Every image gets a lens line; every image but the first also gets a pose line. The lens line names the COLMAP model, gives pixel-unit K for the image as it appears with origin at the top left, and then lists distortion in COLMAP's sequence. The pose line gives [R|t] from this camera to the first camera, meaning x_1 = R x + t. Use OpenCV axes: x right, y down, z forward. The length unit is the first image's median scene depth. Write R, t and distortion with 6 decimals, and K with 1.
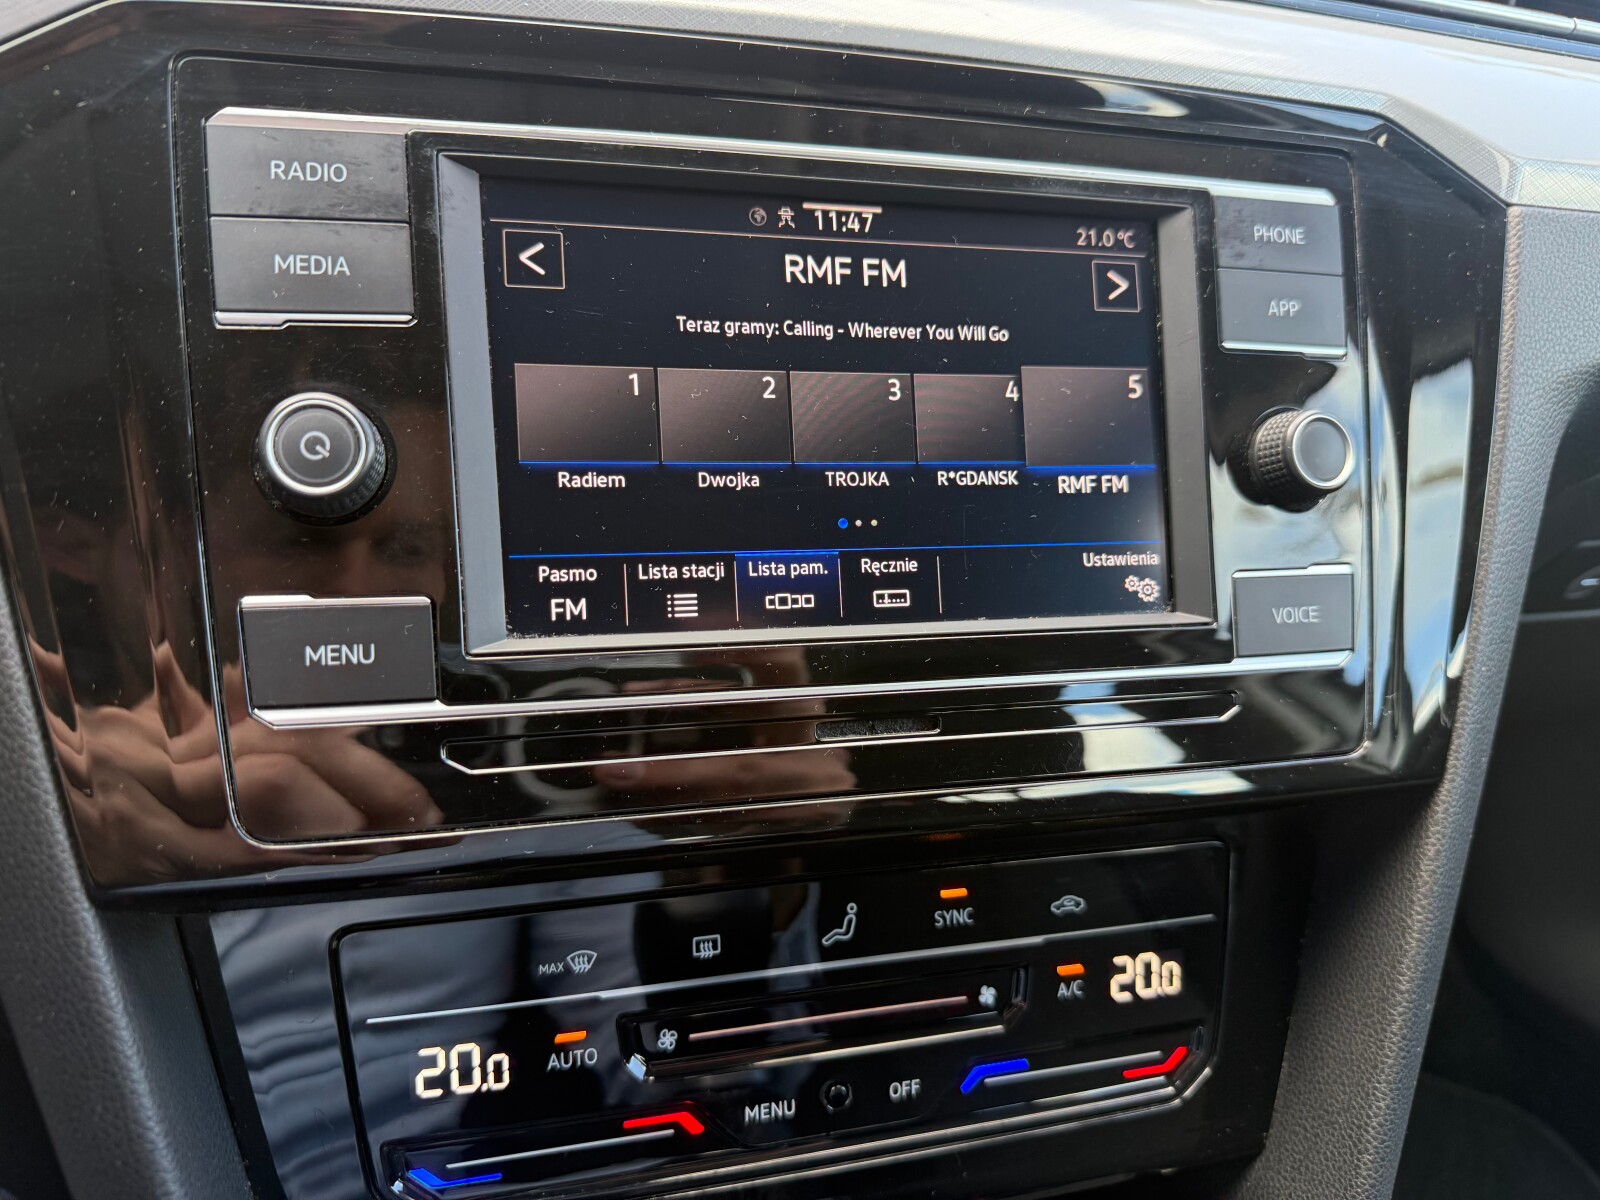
lens RADIAL K [[1121.3, 0, 799.6], [0, 1121.3, 599.4], [0, 0, 1]] dist [0.039863, -0.048186]
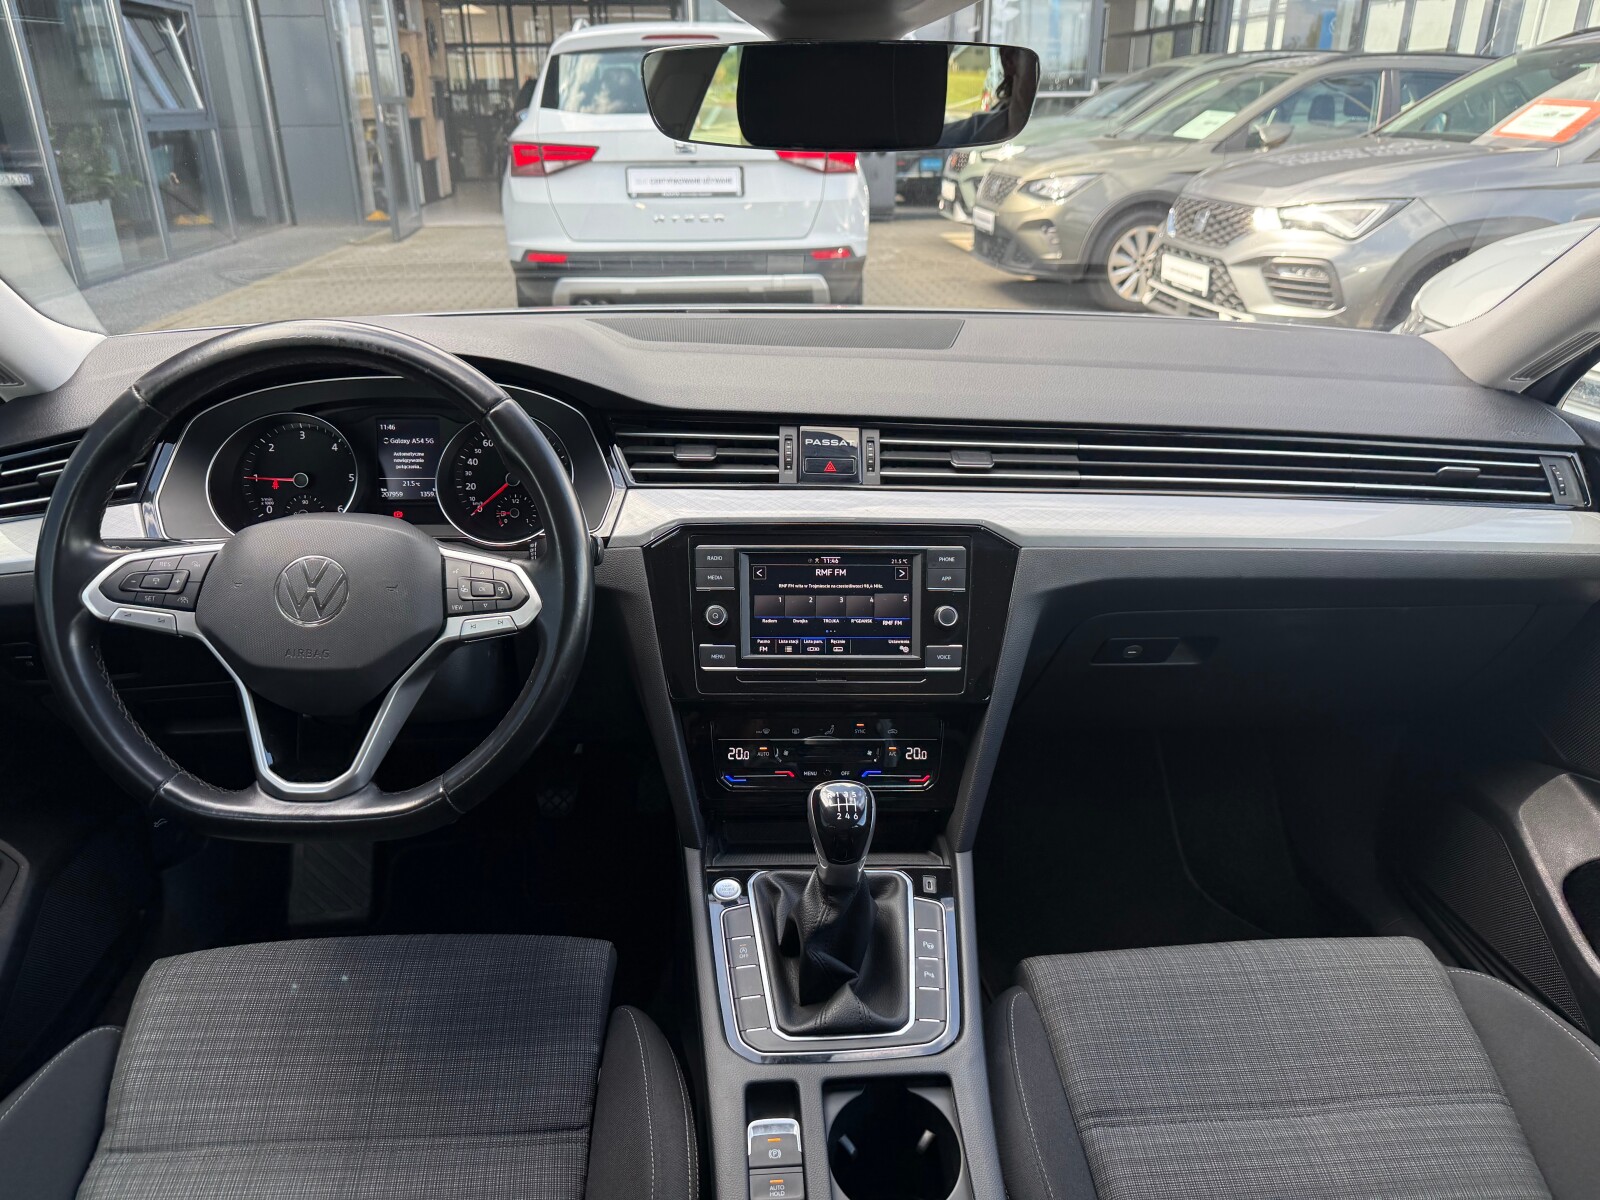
lens RADIAL K [[1102.7, 0, 807.5], [0, 1102.7, 594.5], [0, 0, 1]] dist [0.065864, -0.069492]
pose [[0.971651, 0.030889, -0.234395, 0.930918], [-0.036126, 0.999184, -0.018080, -0.127438], [0.233645, 0.026035, 0.971973, -3.059021]]
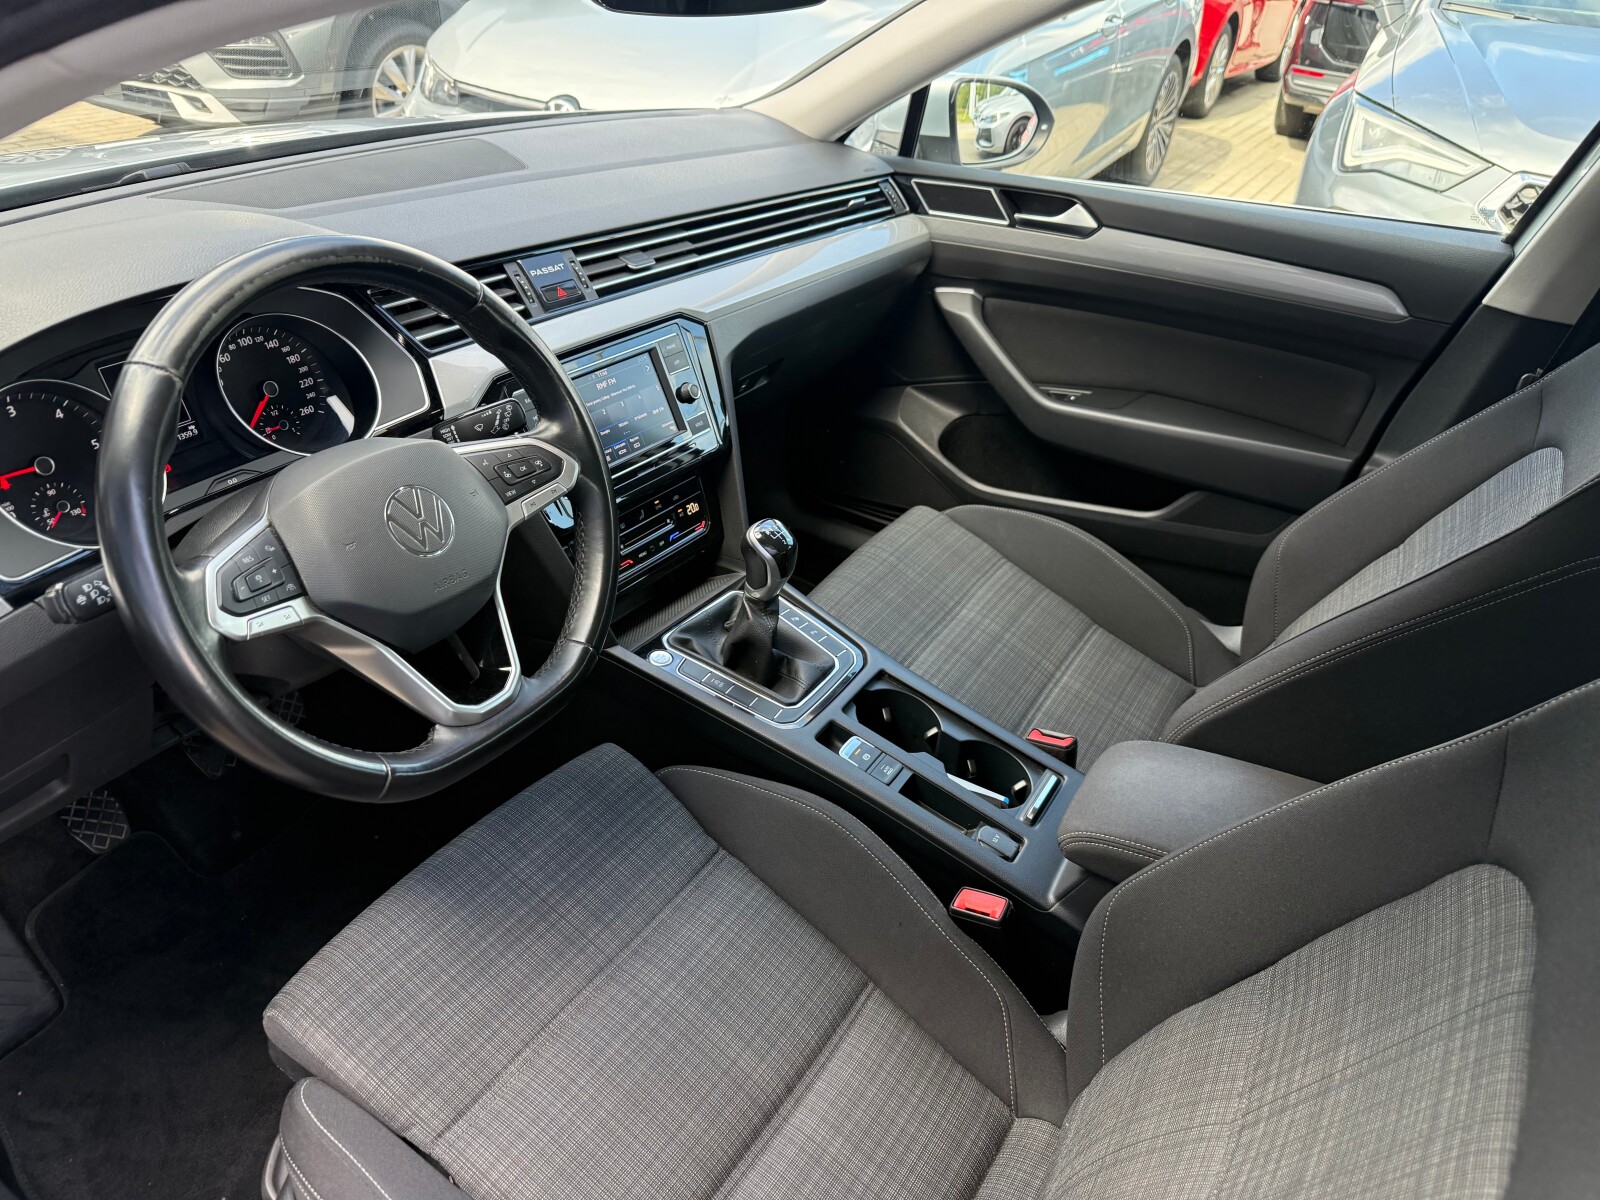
lens RADIAL K [[1121.3, 0, 810.4], [0, 1121.3, 605.0], [0, 0, 1]] dist [0.039863, -0.048186]
pose [[0.747164, -0.381883, 0.543977, -2.314995], [0.266986, 0.921966, 0.280529, -0.533383], [-0.608658, -0.064367, 0.790818, -3.443414]]
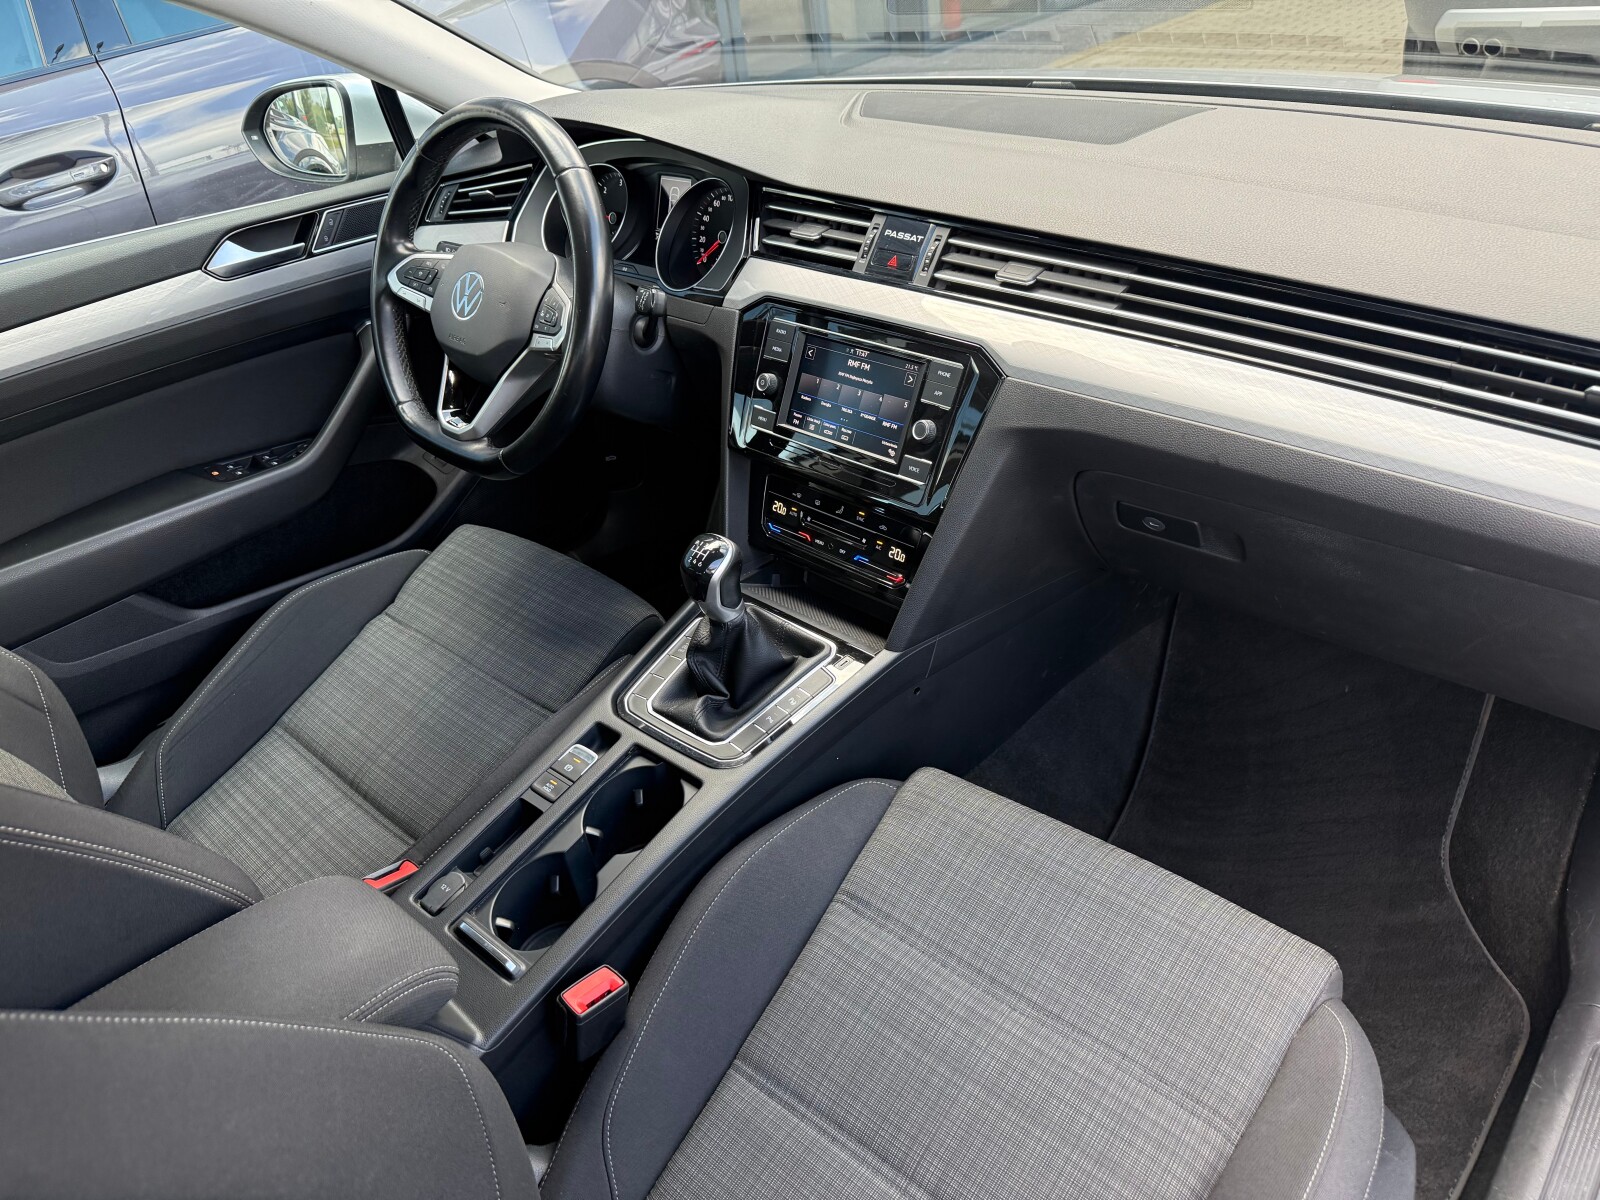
lens RADIAL K [[1121.3, 0, 830.6], [0, 1121.3, 607.6], [0, 0, 1]] dist [0.039863, -0.048186]
pose [[0.508229, 0.370874, -0.777275, 3.817938], [-0.217213, 0.928548, 0.301027, -0.713031], [0.833380, 0.015843, 0.552473, -1.546402]]
